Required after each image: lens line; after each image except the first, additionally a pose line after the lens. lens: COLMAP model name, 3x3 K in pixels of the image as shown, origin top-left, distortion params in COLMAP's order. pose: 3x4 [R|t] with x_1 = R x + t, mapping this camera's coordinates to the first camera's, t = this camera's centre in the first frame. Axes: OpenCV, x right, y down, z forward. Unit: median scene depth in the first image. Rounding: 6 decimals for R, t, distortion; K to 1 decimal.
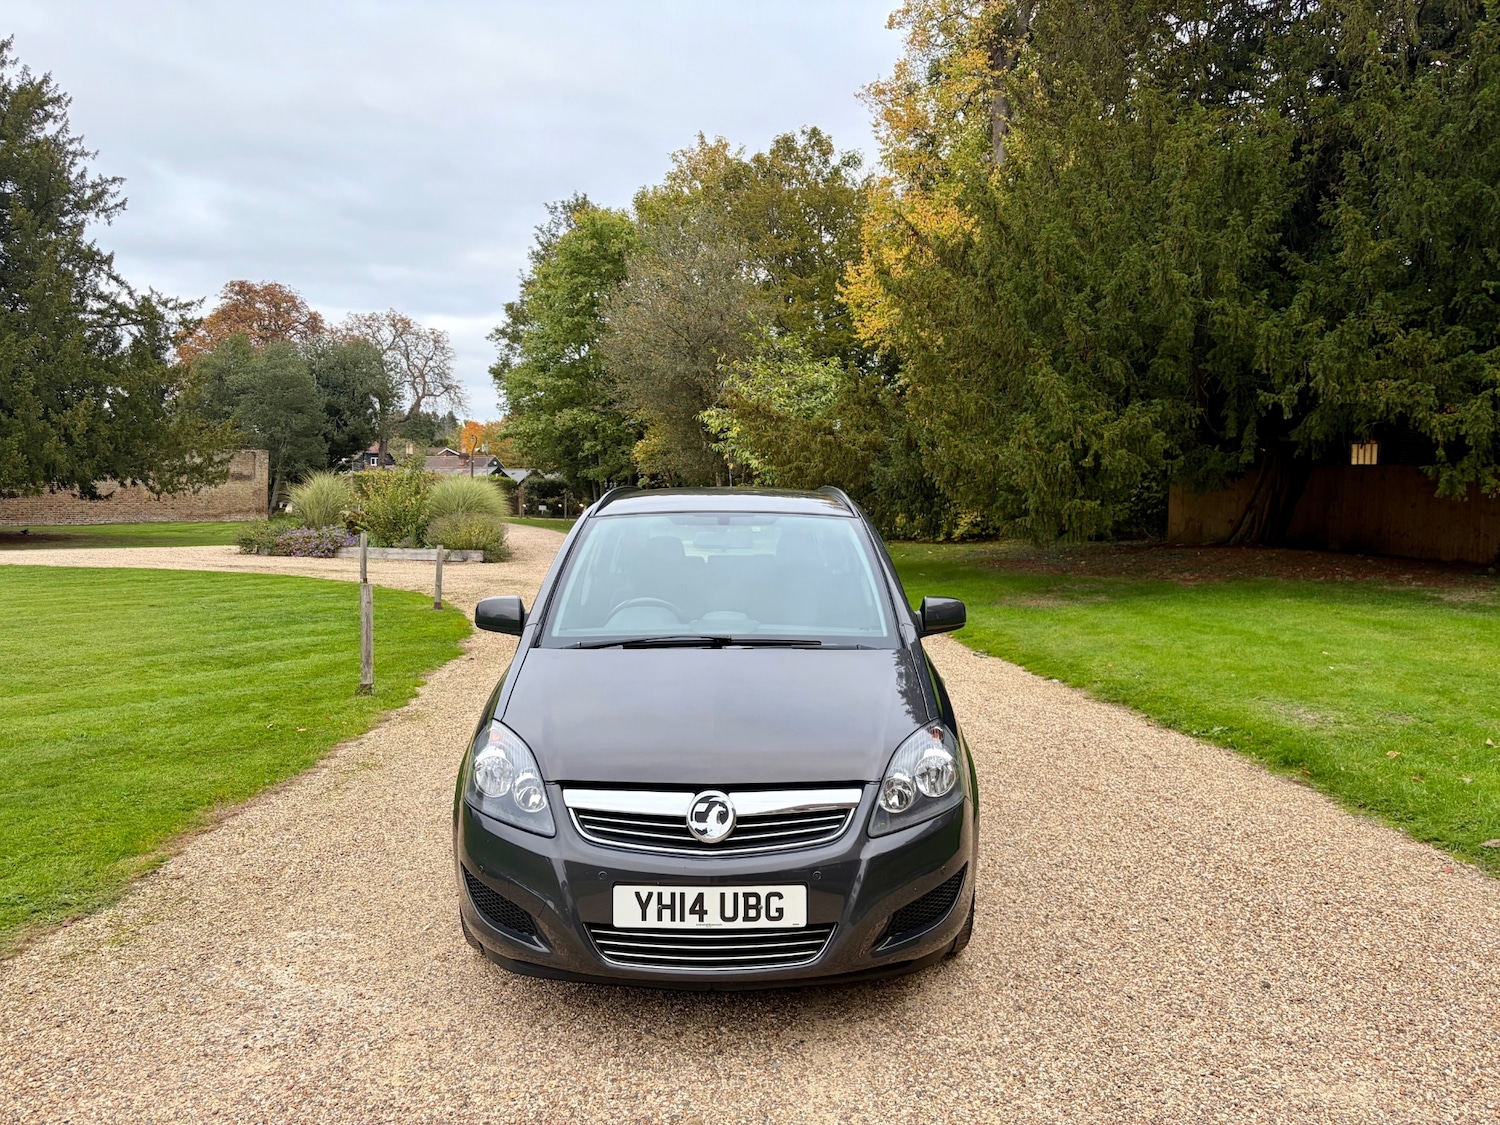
lens RADIAL K [[1132.4, 0, 744.0], [0, 1132.4, 572.5], [0, 0, 1]] dist [0.049787, -0.053810]
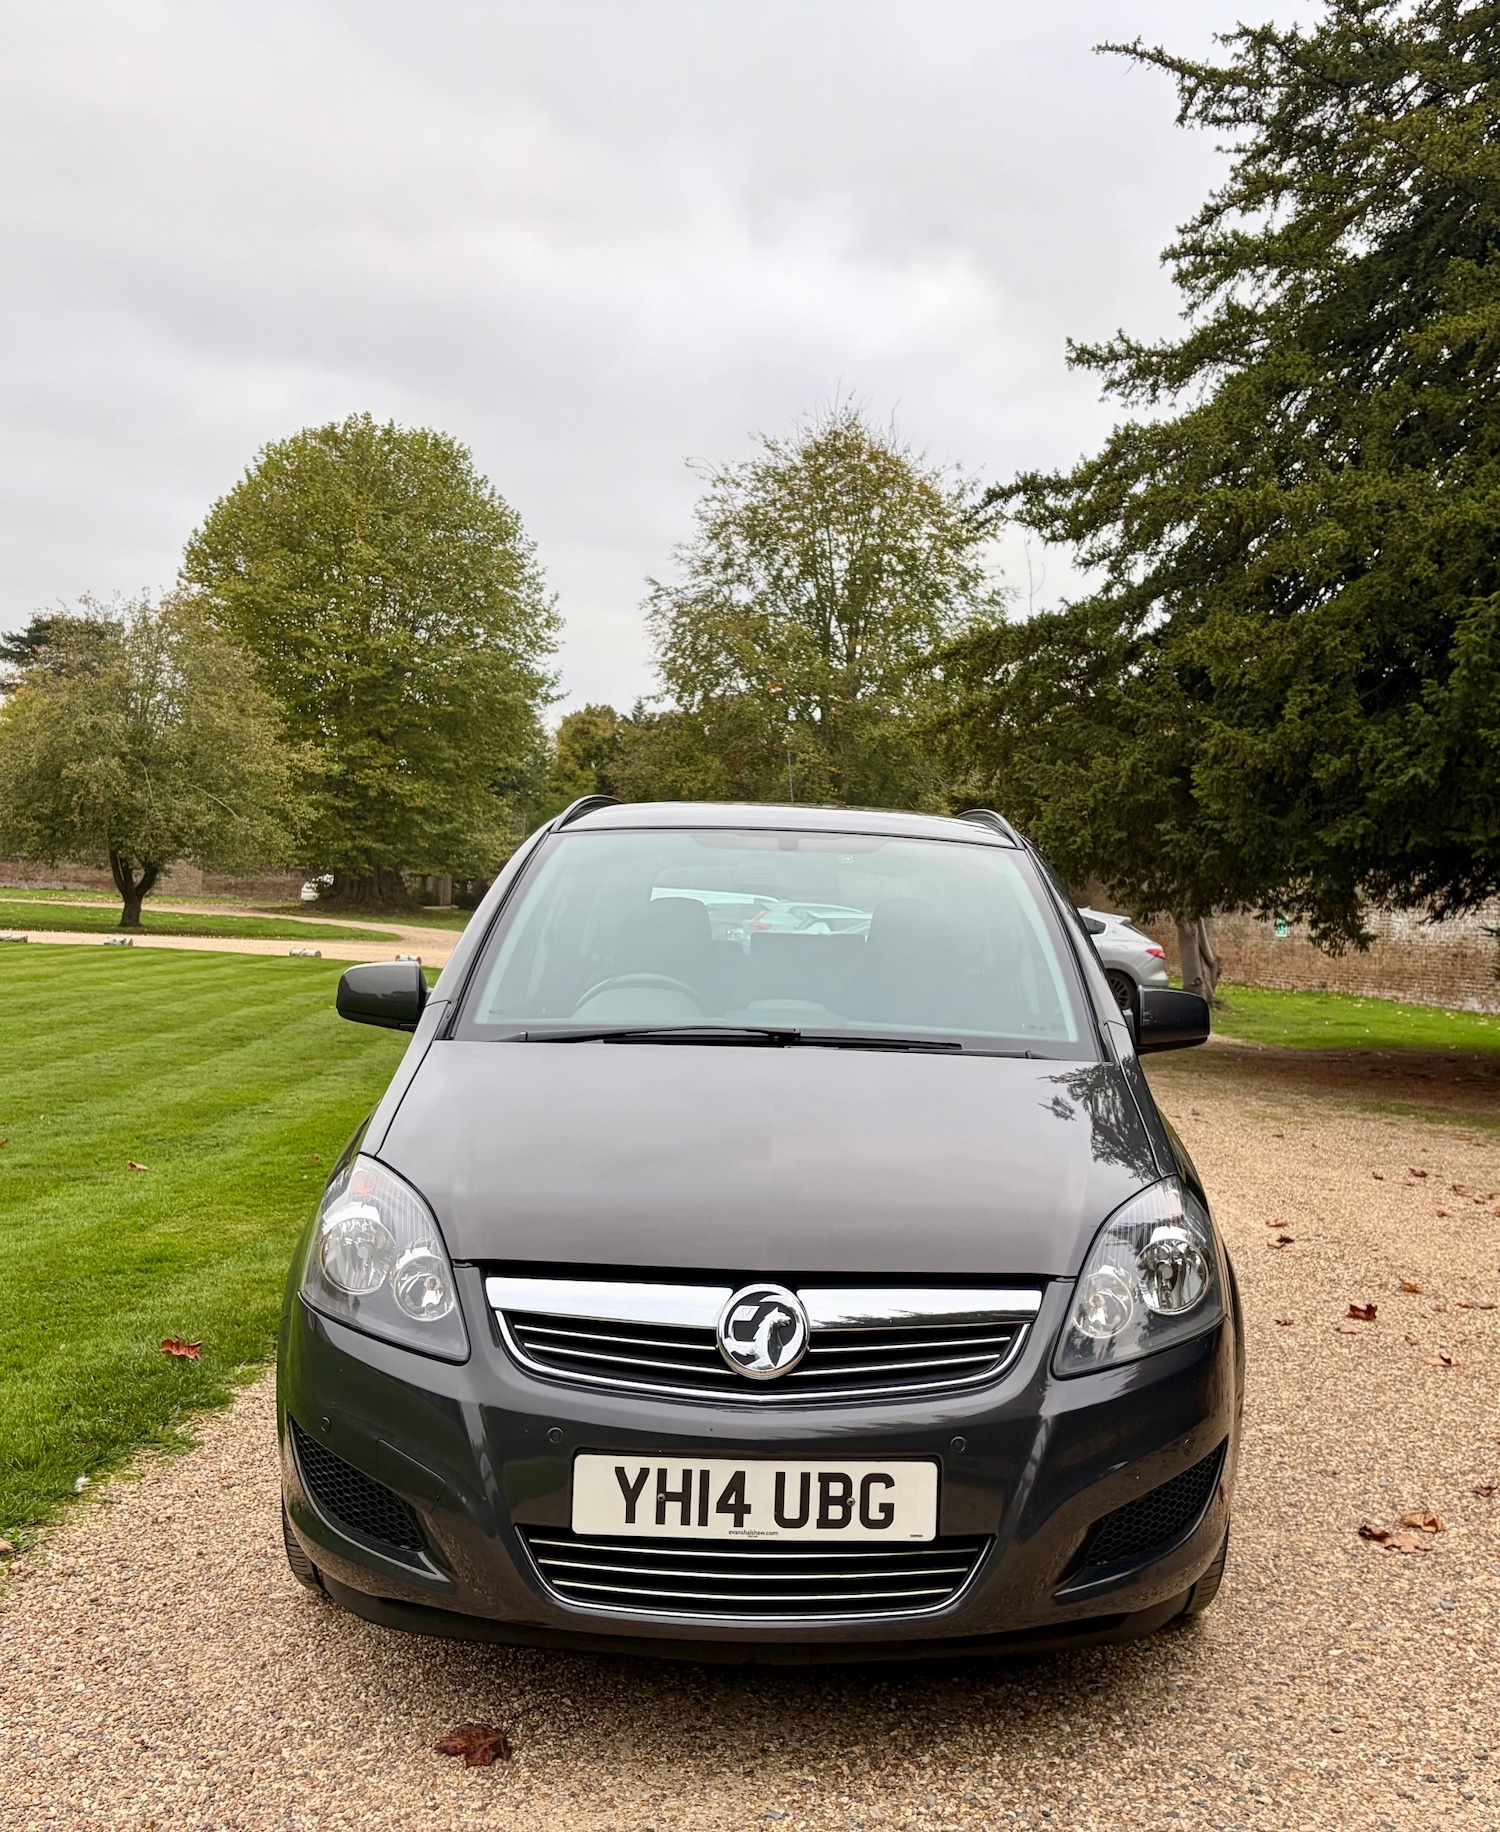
lens RADIAL K [[1851.8, 0, 850.2], [0, 1851.8, 952.4], [0, 0, 1]] dist [0.021284, 0.000000]
pose [[0.999021, 0.031694, 0.030873, -0.019039], [-0.030190, 0.998389, -0.048036, 0.072868], [-0.032346, 0.047057, 0.998368, 0.110754]]
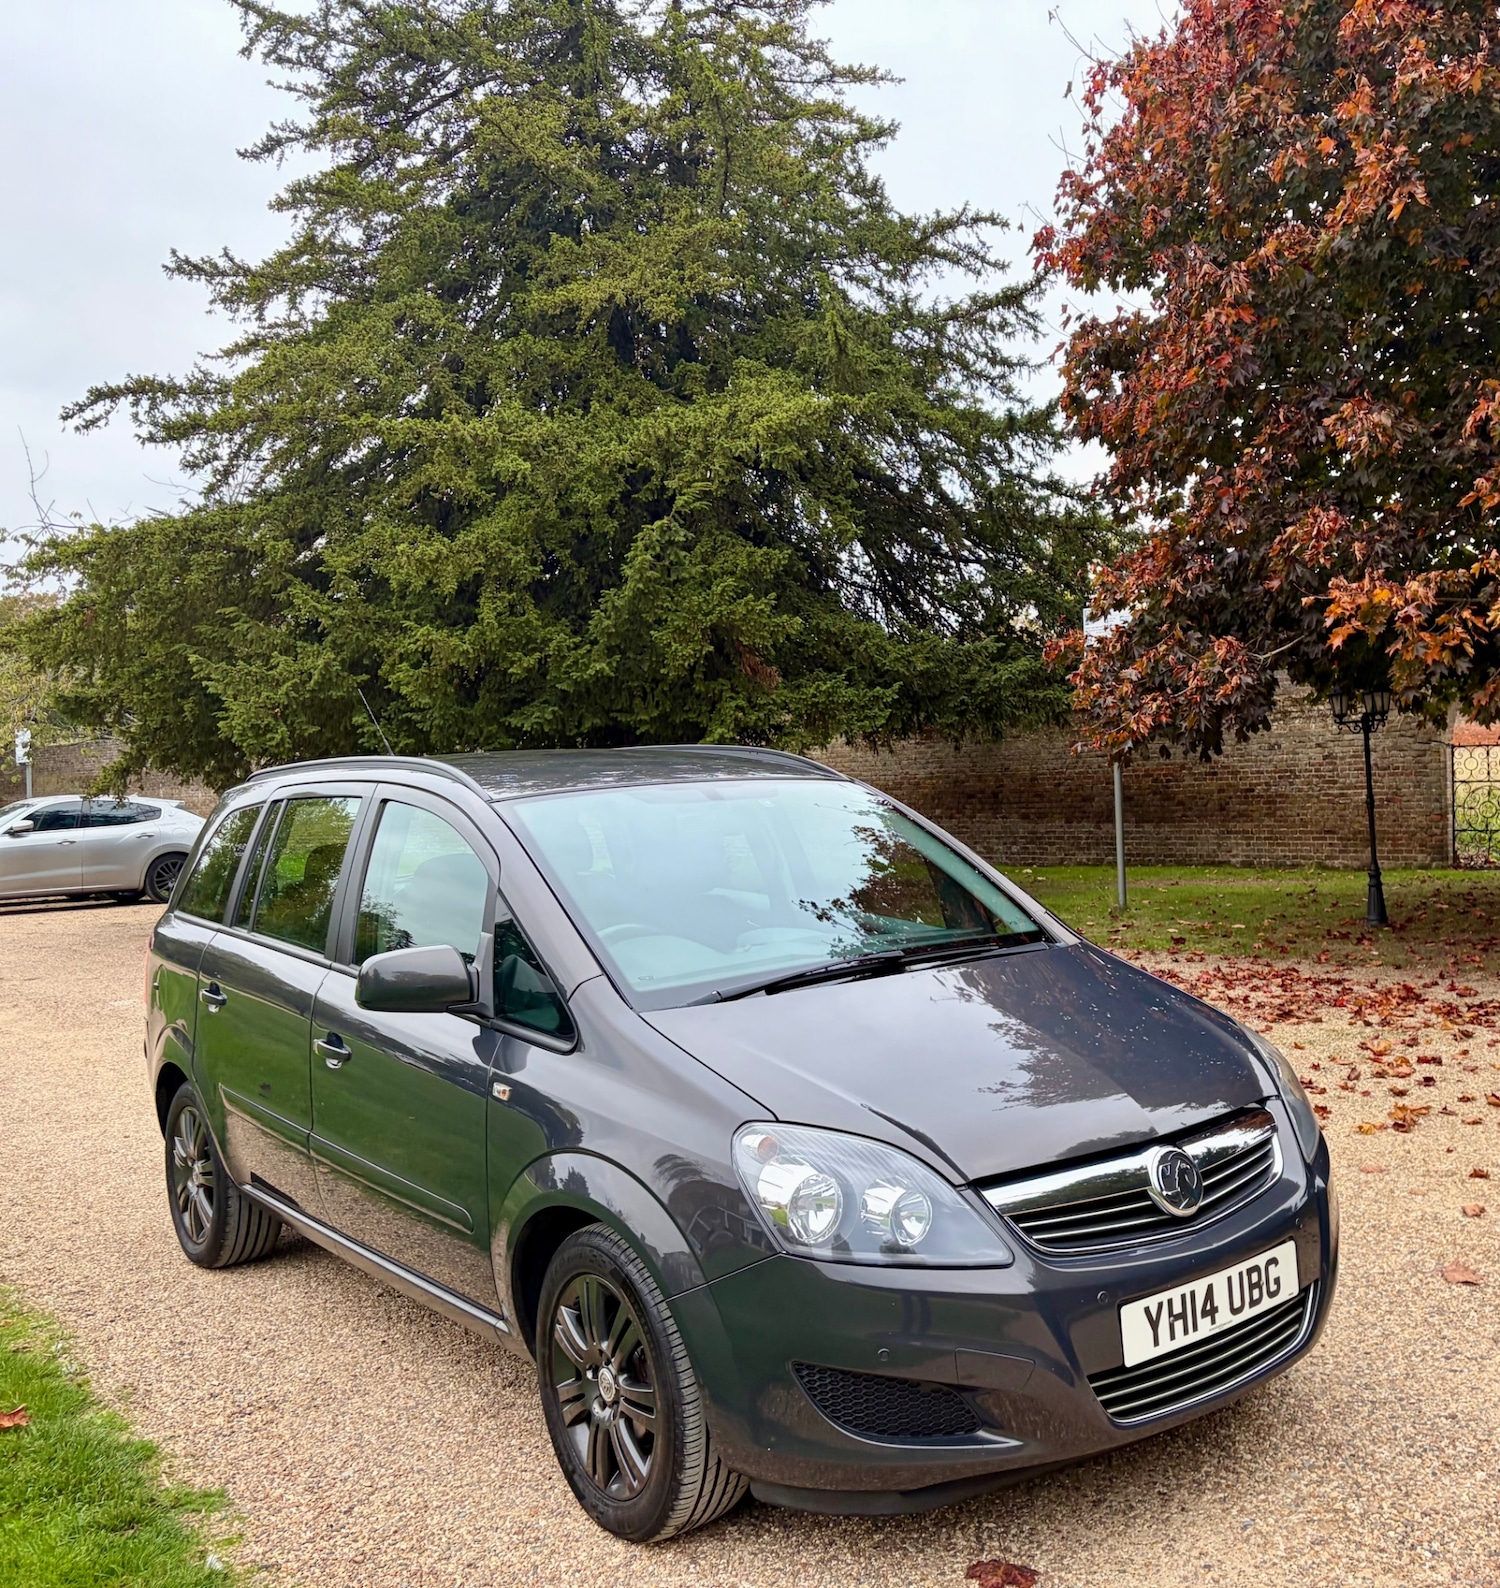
lens RADIAL K [[1601.2, 0, 987.7], [0, 1601.2, 817.4], [0, 0, 1]] dist [0.019692, 0.000000]
pose [[0.736541, -0.059651, 0.673758, -0.734427], [0.090756, 0.995812, -0.011049, -0.010417], [-0.670277, 0.069285, 0.738870, 0.301492]]
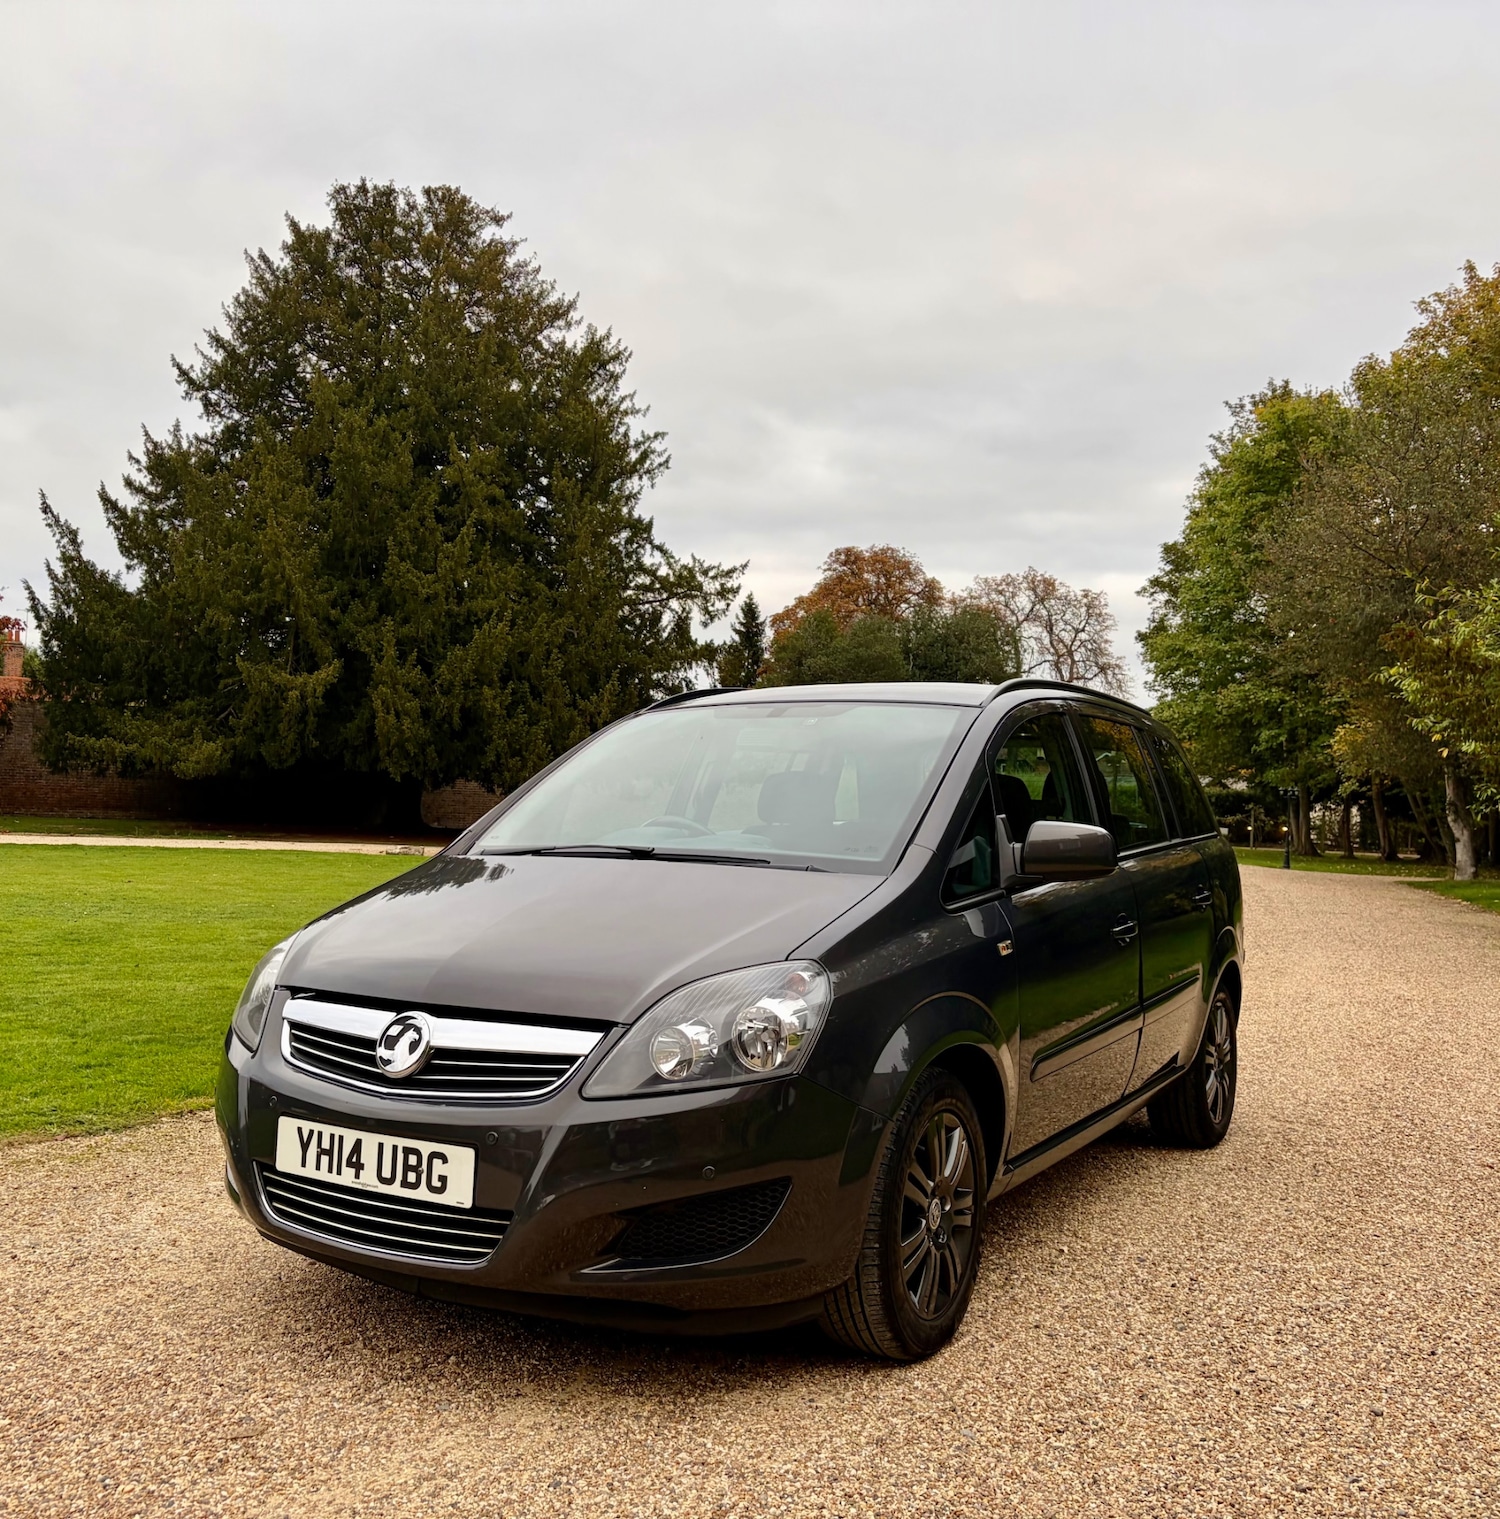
lens RADIAL K [[1530.3, 0, 618.7], [0, 1530.3, 791.6], [0, 0, 1]] dist [0.022157, 0.000000]
pose [[0.835522, 0.008785, -0.549386, 0.595636], [-0.056274, 0.995983, -0.069657, 0.106603], [0.546567, 0.089116, 0.832660, 0.220338]]
